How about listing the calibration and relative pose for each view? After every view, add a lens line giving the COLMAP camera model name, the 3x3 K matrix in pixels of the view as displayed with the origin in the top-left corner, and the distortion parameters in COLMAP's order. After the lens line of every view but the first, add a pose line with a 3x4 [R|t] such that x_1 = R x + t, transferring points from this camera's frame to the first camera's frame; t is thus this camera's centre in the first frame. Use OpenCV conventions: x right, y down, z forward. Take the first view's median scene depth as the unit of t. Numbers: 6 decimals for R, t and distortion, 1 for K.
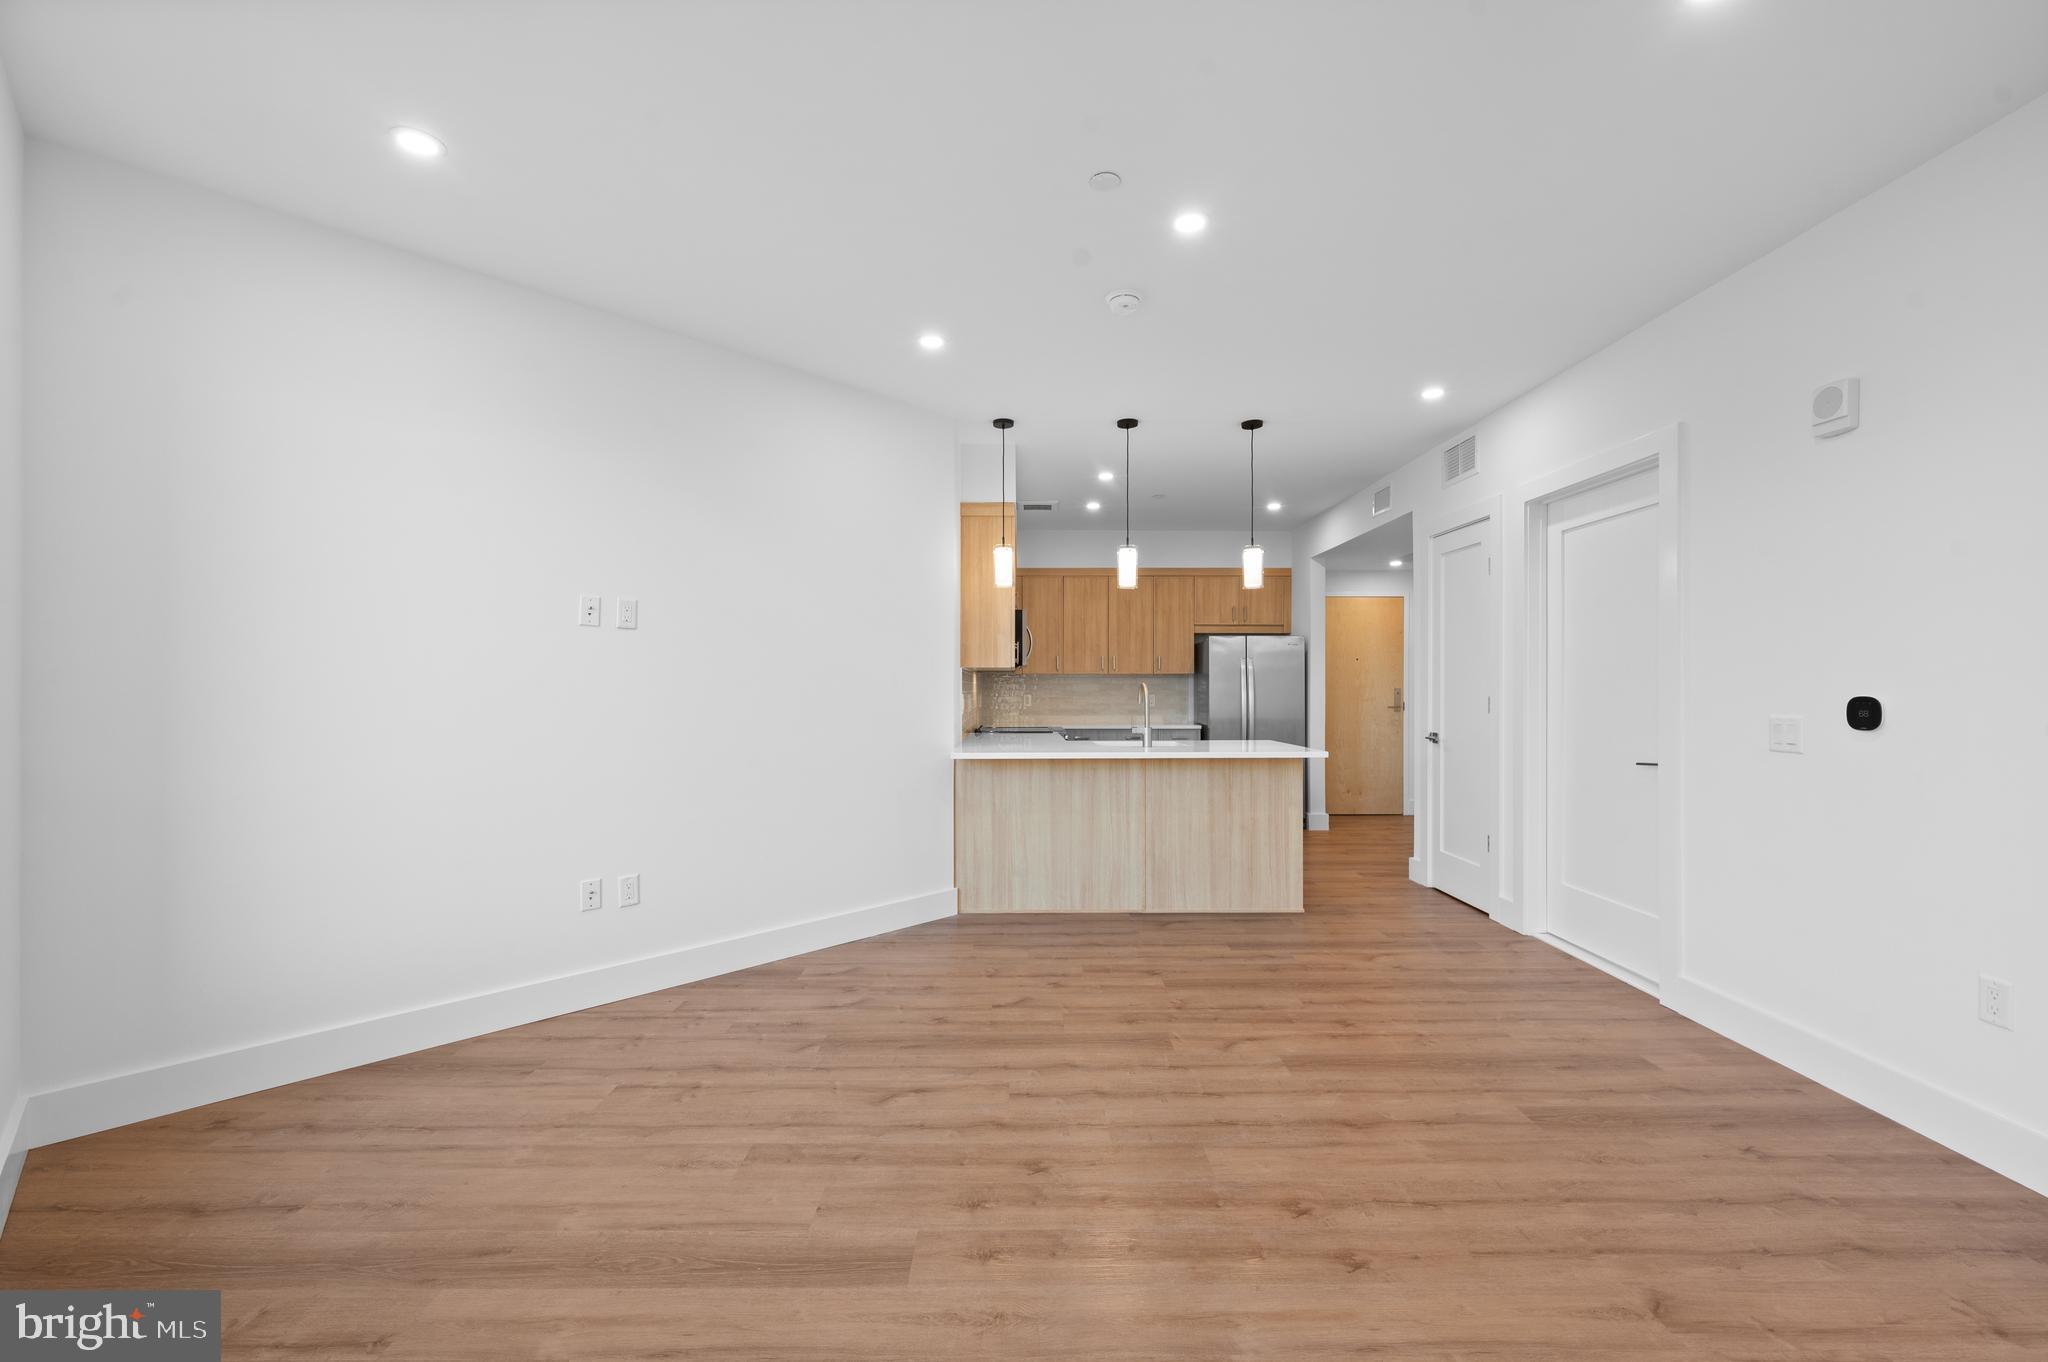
lens RADIAL K [[826.8, 0, 1025.9], [0, 826.8, 695.9], [0, 0, 1]] dist [-0.005986, 0.000816]
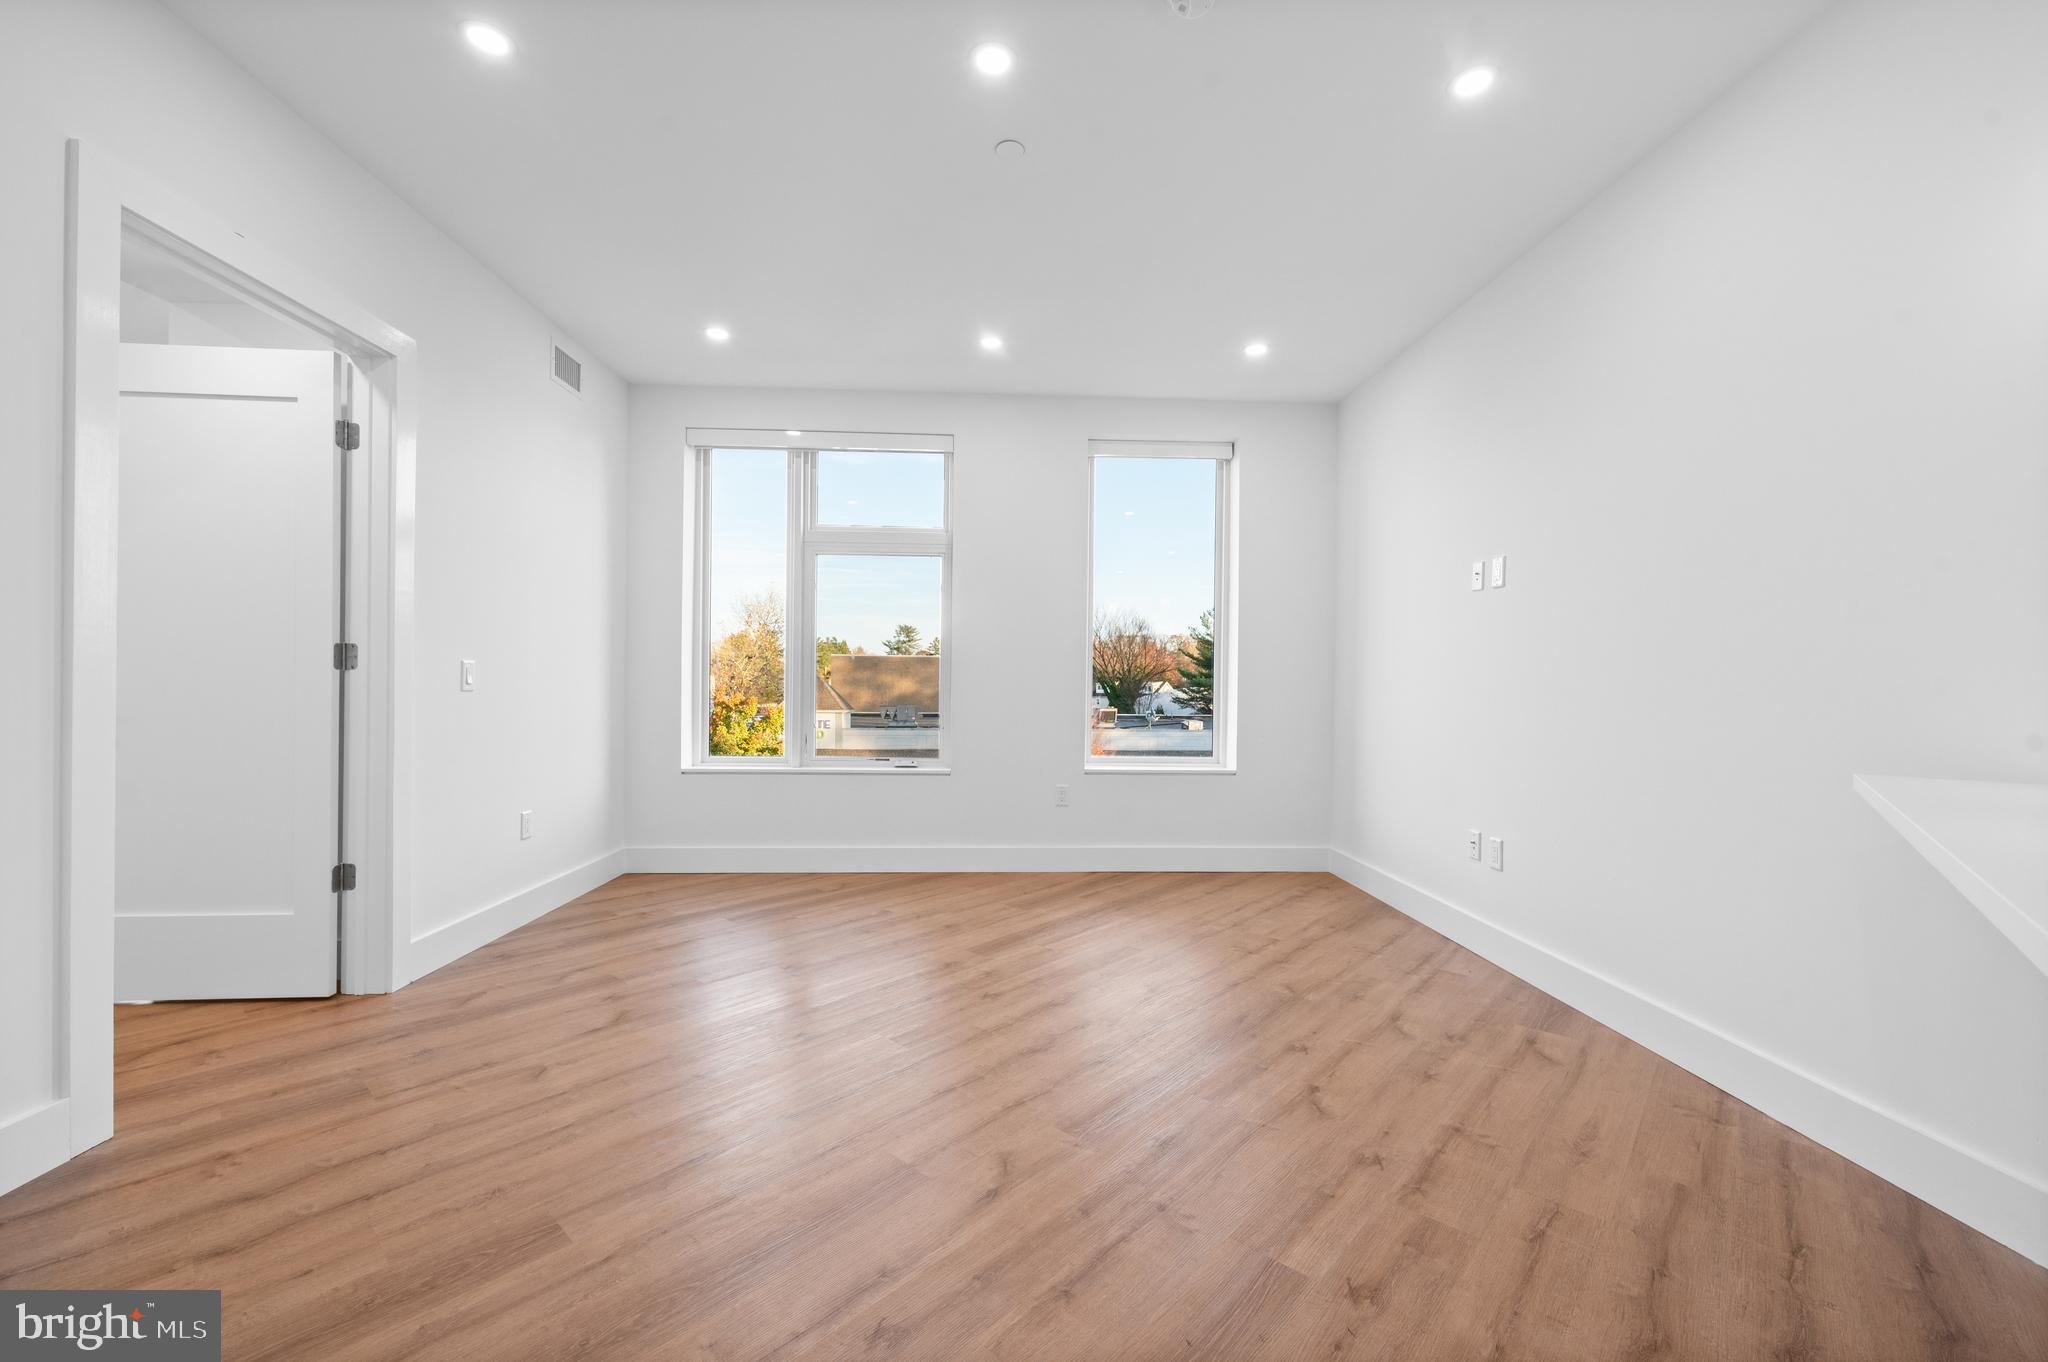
lens RADIAL K [[826.8, 0, 1027.8], [0, 826.8, 678.7], [0, 0, 1]] dist [-0.005986, 0.000816]
pose [[-0.679842, -0.012776, -0.733247, 0.590620], [-0.018701, 0.999825, -0.000082, 0.036939], [0.733120, 0.013657, -0.679962, 1.199173]]
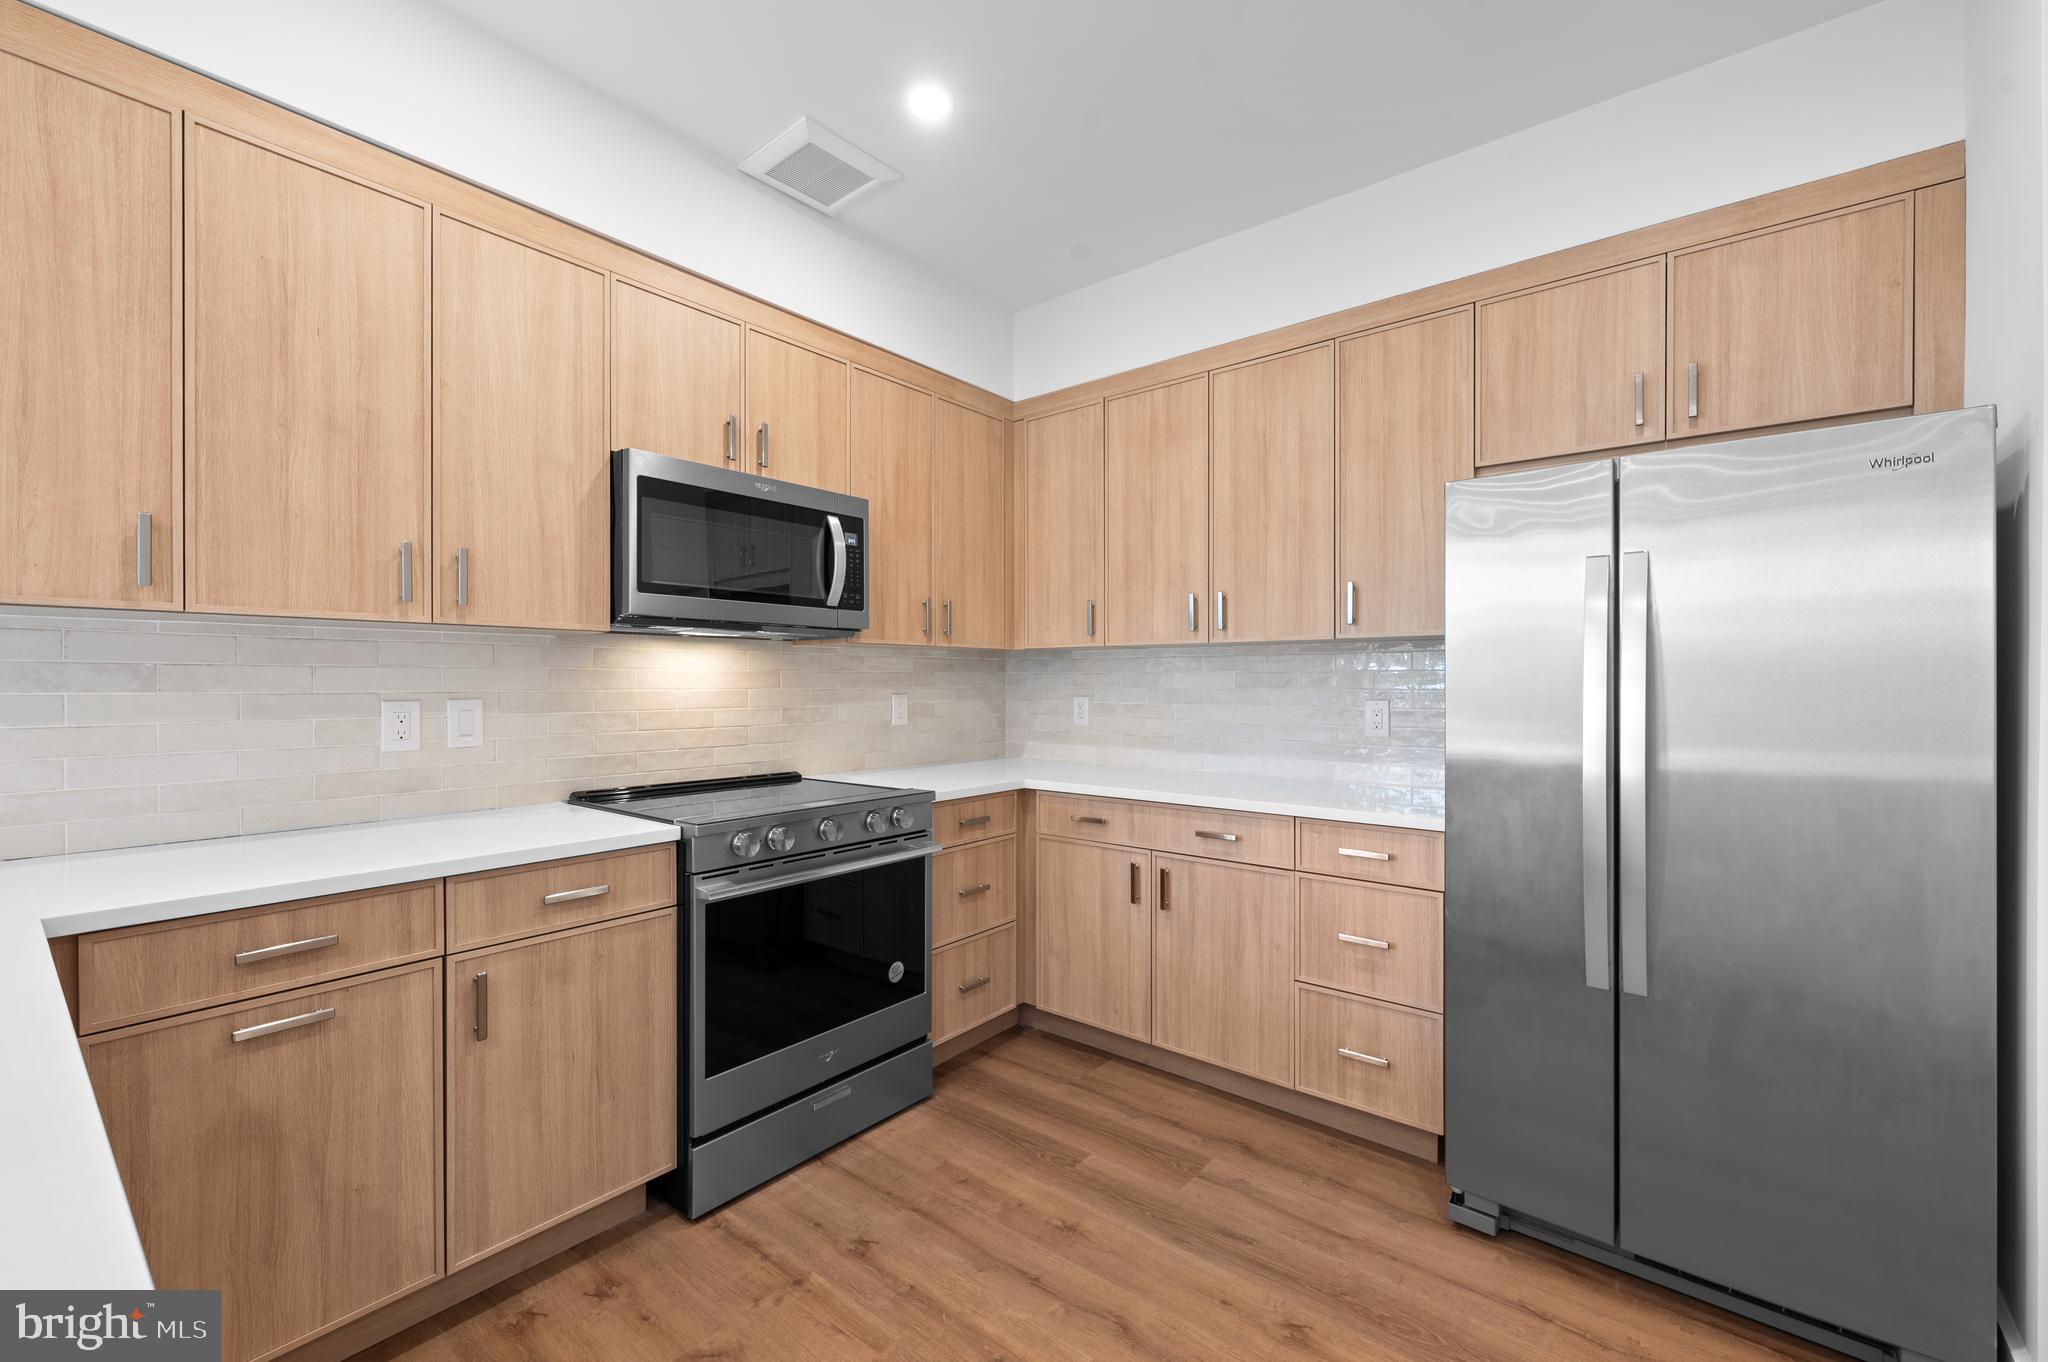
lens RADIAL K [[826.8, 0, 1036.2], [0, 826.8, 682.4], [0, 0, 1]] dist [-0.005986, 0.000816]
pose [[0.776140, -0.001086, -0.630560, 0.599569], [-0.005484, 0.999949, -0.008471, -0.012728], [0.630537, 0.010033, 0.776094, 1.504454]]
